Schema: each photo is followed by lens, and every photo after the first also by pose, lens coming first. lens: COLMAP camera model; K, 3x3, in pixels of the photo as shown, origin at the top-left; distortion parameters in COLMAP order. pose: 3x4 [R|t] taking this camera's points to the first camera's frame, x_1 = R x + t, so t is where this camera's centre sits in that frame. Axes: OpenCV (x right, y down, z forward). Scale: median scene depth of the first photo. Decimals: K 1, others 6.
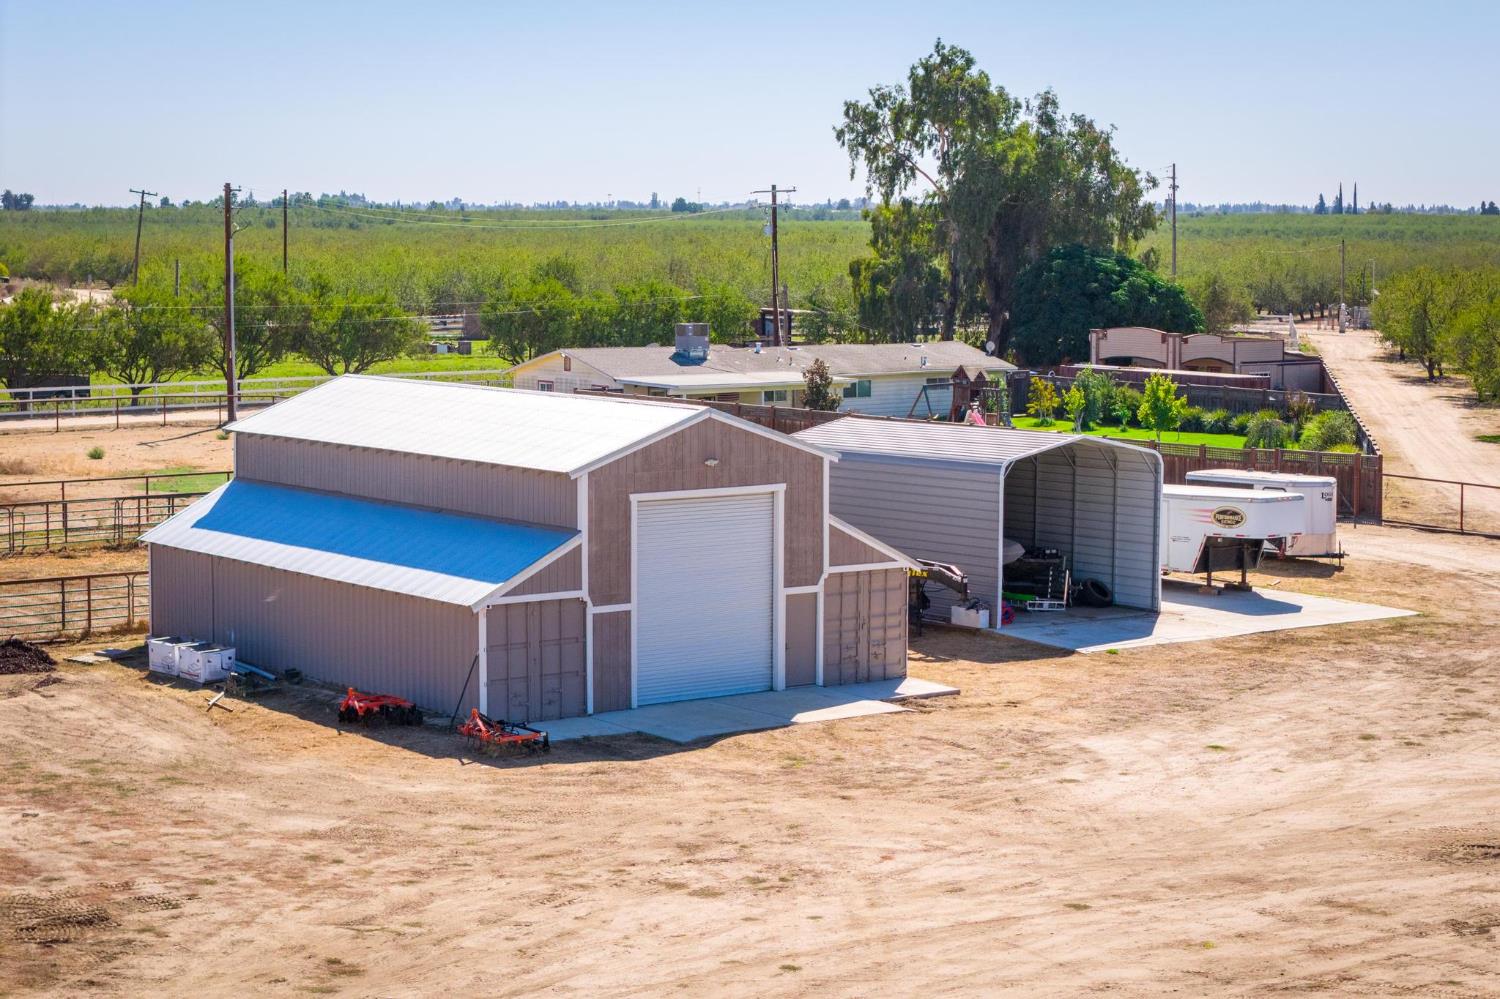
lens RADIAL K [[3173.3, 0, 750.0], [0, 3173.3, 499.5], [0, 0, 1]] dist [-0.168527, 0.439489]
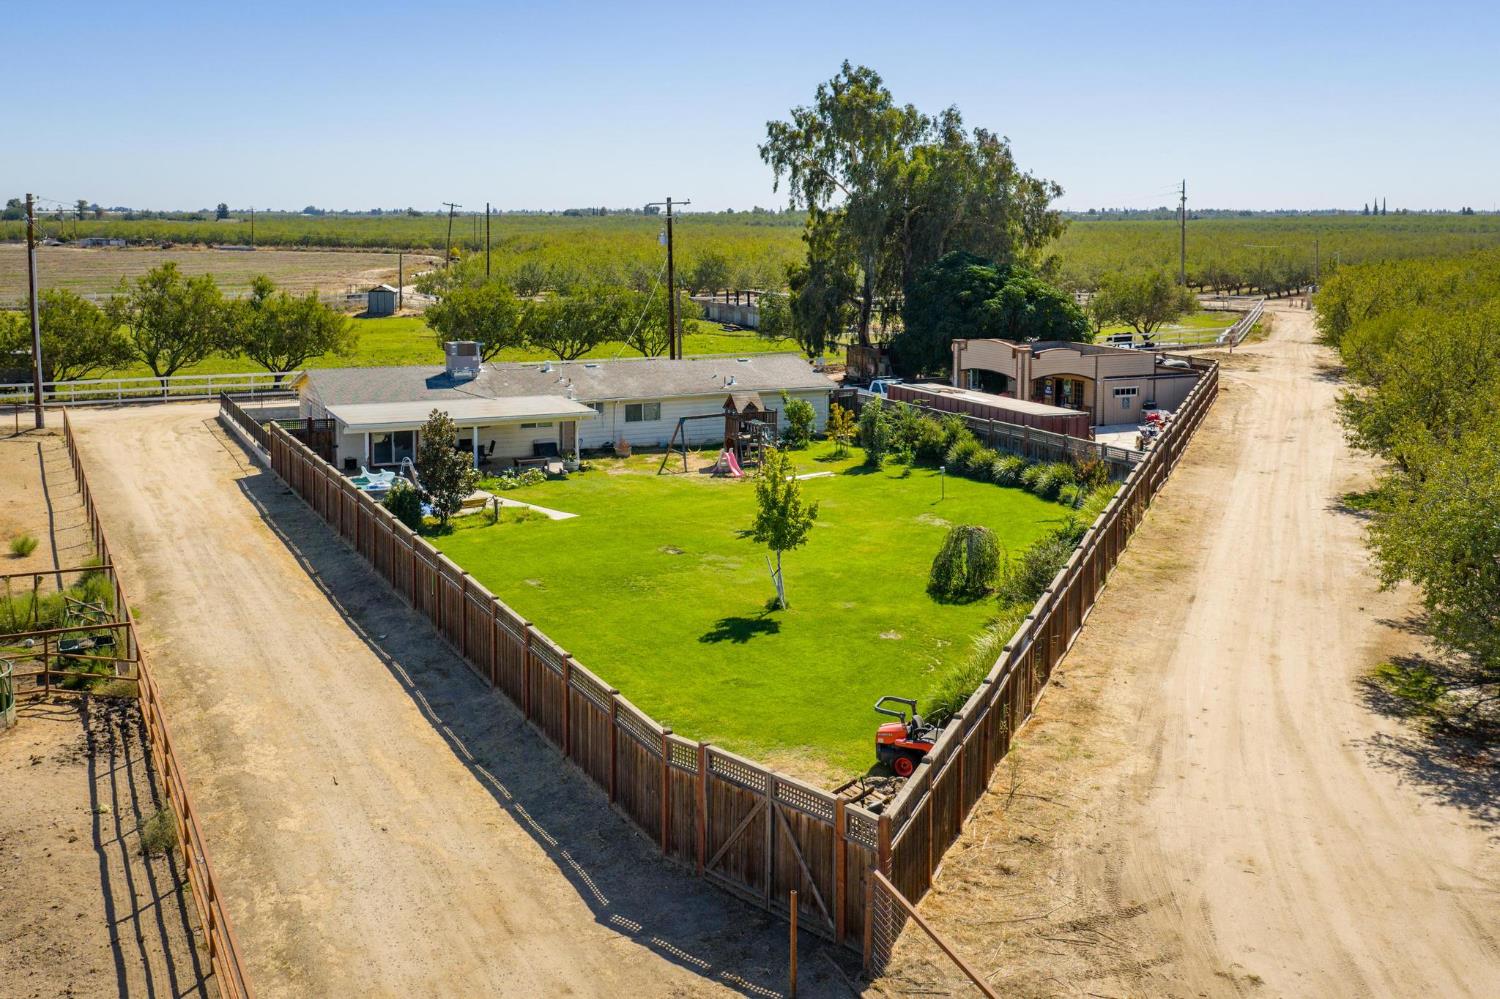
lens RADIAL K [[1473.5, 0, 750.8], [0, 1473.5, 343.1], [0, 0, 1]] dist [0.032692, -0.005896]
pose [[0.974844, 0.013670, -0.222470, 0.140405], [-0.014845, 0.999883, -0.003610, -0.047189], [0.222395, 0.006822, 0.974933, 0.503339]]
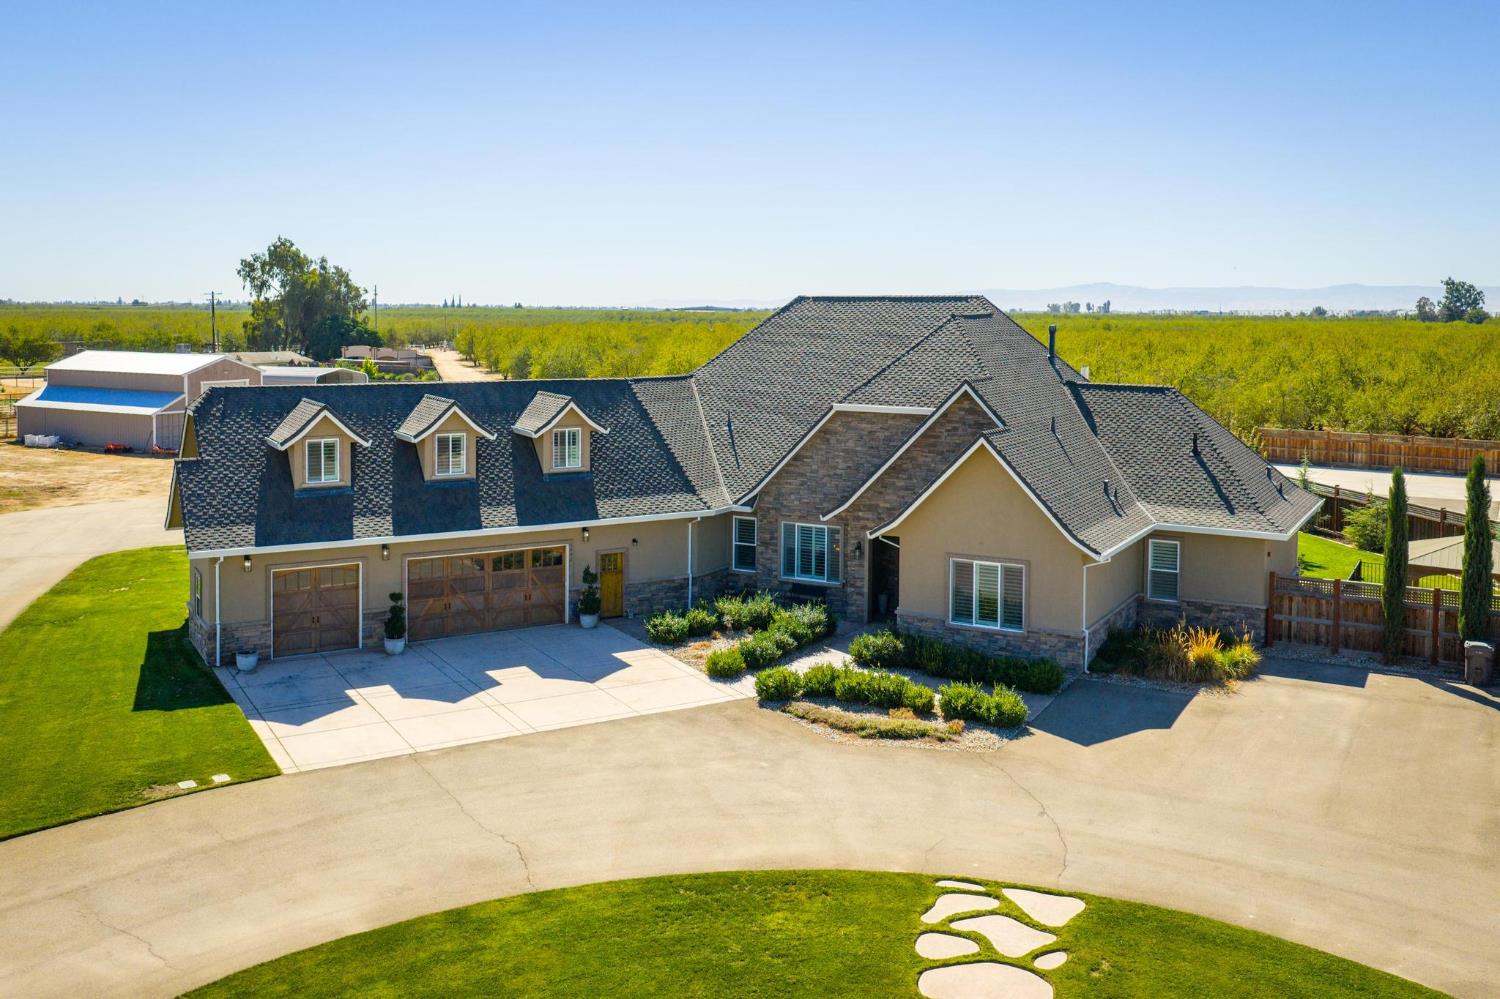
lens RADIAL K [[1473.5, 0, 750.8], [0, 1473.5, 343.1], [0, 0, 1]] dist [0.032692, -0.005896]
pose [[0.928889, -0.004492, 0.370331, -0.030446], [0.029529, 0.997641, -0.061967, 0.028312], [-0.369179, 0.068496, 0.926831, -0.256934]]
